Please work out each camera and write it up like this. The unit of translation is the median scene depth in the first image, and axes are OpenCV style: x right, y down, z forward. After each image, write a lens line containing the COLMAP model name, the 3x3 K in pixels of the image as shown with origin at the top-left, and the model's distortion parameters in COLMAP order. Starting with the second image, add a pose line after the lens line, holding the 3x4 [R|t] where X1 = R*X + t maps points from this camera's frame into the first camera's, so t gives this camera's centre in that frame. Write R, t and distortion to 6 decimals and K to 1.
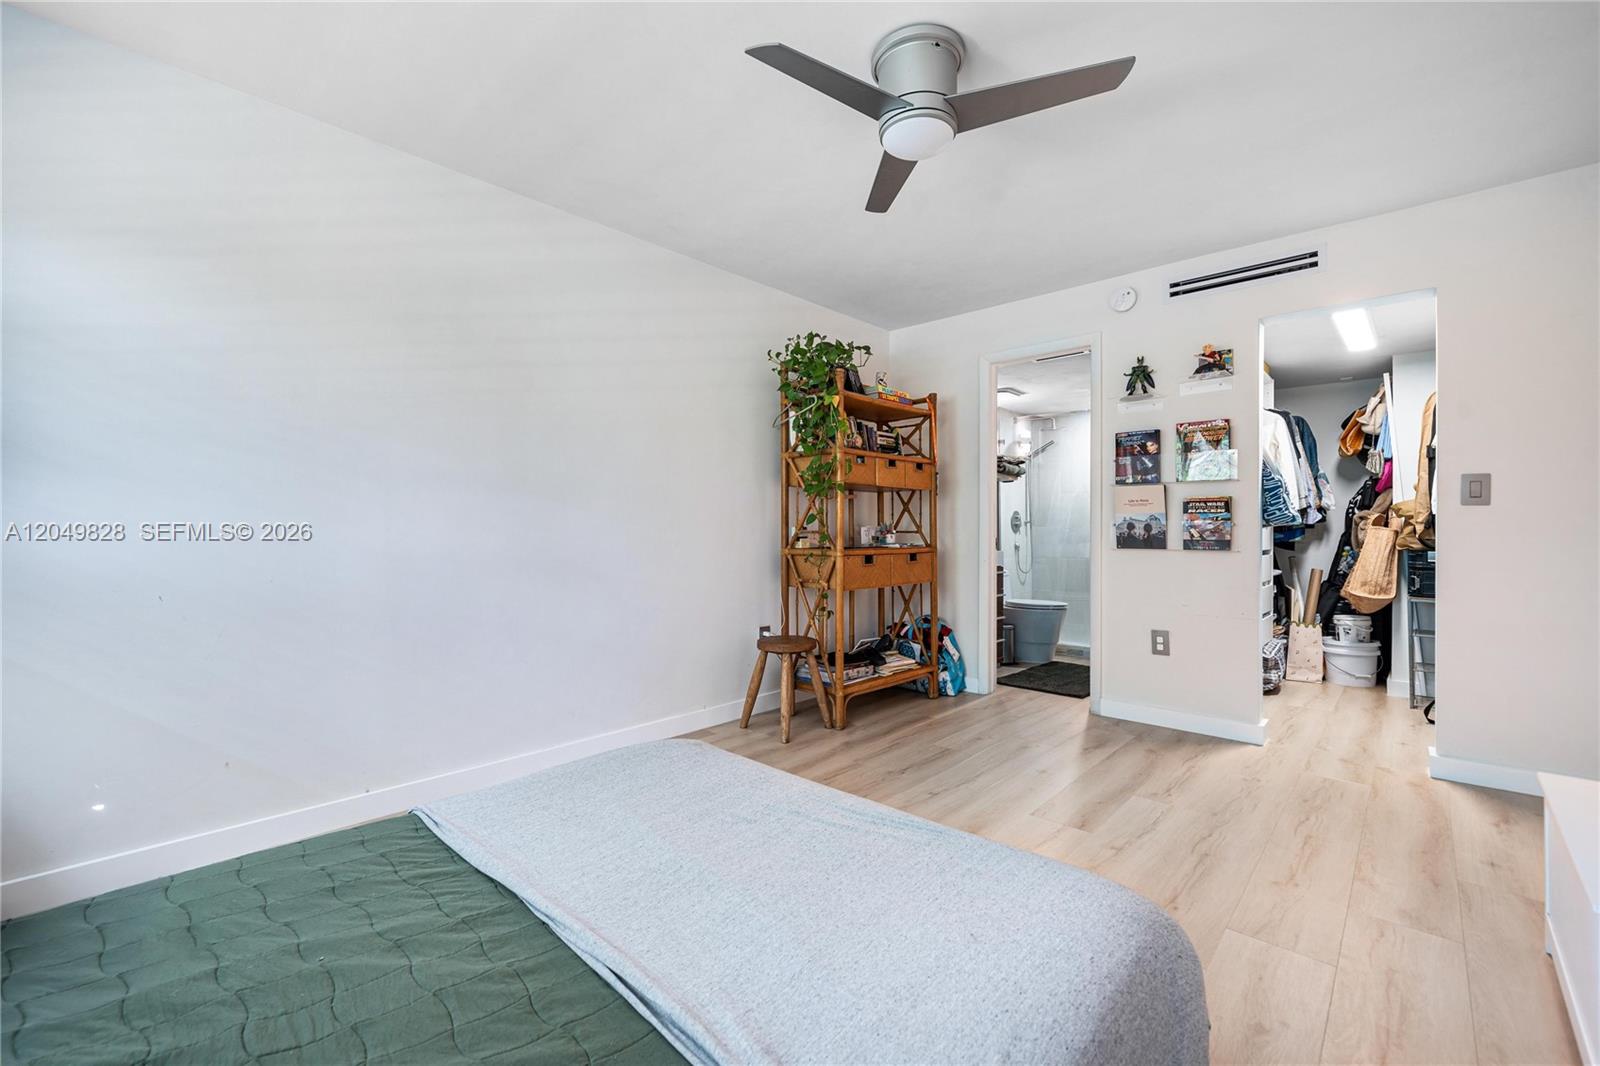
lens RADIAL K [[674.9, 0, 794.9], [0, 674.9, 523.6], [0, 0, 1]] dist [0.000010, 0.000126]
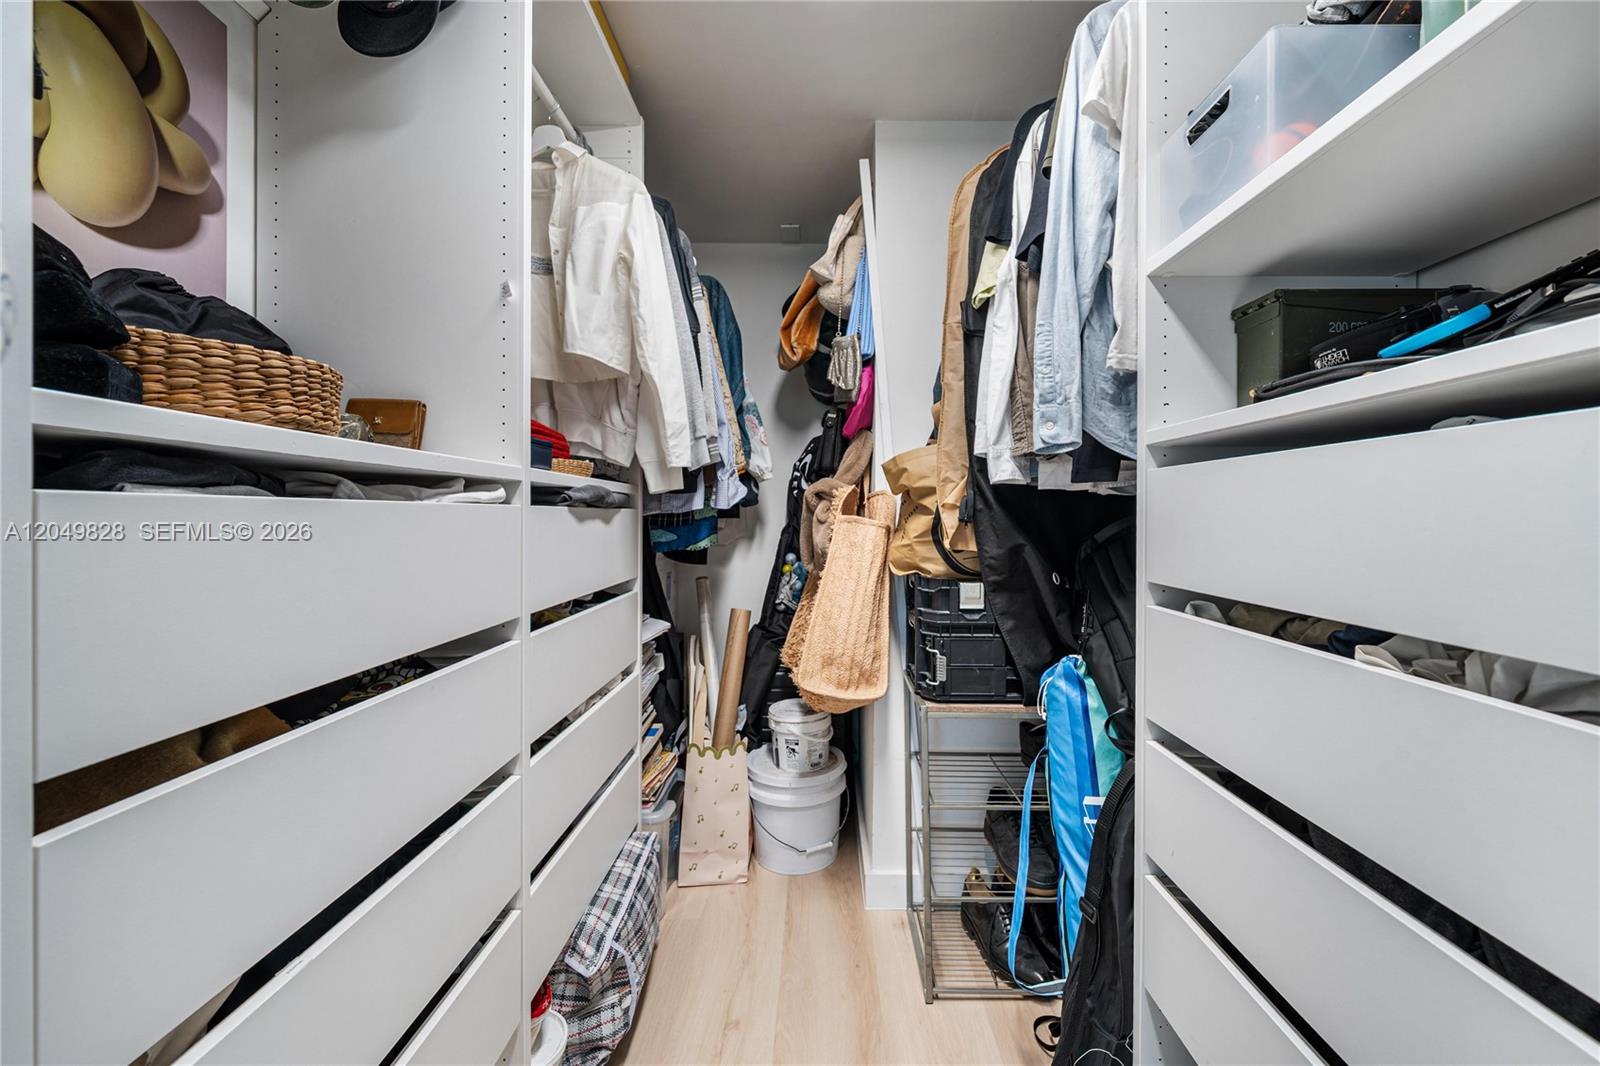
lens RADIAL K [[604.0, 0, 793.3], [0, 604.0, 523.8], [0, 0, 1]] dist [-0.000468, 0.000140]
pose [[0.761271, -0.014982, 0.648261, 0.553033], [-0.002750, 0.999649, 0.026331, -0.000358], [-0.648428, -0.021828, 0.760963, 0.687746]]
